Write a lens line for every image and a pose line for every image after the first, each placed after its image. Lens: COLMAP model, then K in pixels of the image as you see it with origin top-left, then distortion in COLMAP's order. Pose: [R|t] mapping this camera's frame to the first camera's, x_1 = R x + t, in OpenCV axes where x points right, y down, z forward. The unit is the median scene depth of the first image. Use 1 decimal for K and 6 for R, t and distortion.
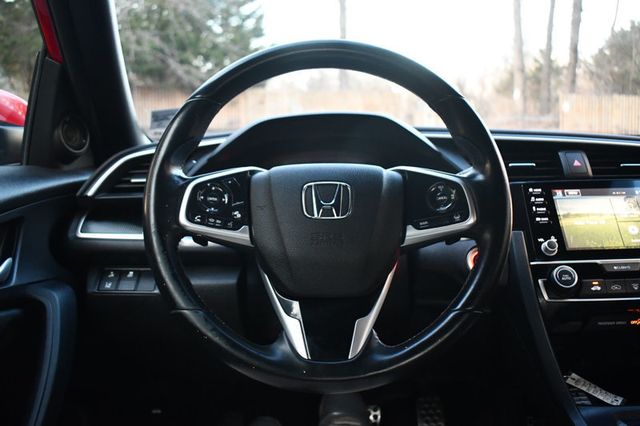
lens RADIAL K [[615.1, 0, 320.0], [0, 615.1, 213.0], [0, 0, 1]] dist [-0.077417, -0.000839]
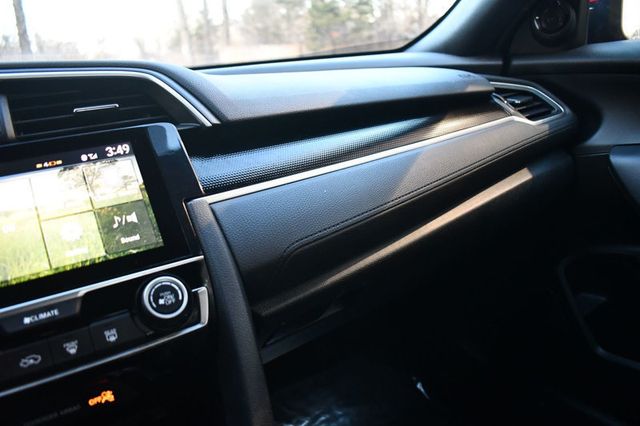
lens RADIAL K [[491.6, 0, 320.0], [0, 491.6, 213.0], [0, 0, 1]] dist [-0.099137, 0.004953]
pose [[0.849409, -0.197482, 0.489392, 0.493725], [0.131852, 0.977350, 0.165538, -0.029330], [-0.510998, -0.076082, 0.856208, 0.510147]]
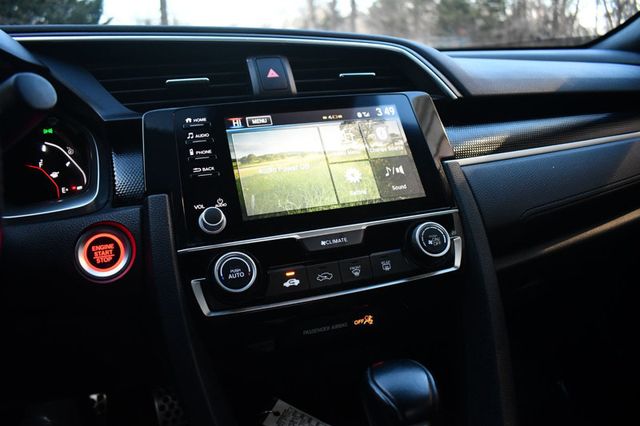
lens RADIAL K [[491.6, 0, 320.0], [0, 491.6, 213.0], [0, 0, 1]] dist [-0.099137, 0.004953]
pose [[0.949443, -0.106127, 0.295458, 0.325014], [0.061589, 0.985806, 0.156183, -0.015114], [-0.307839, -0.130090, 0.942503, 0.511035]]
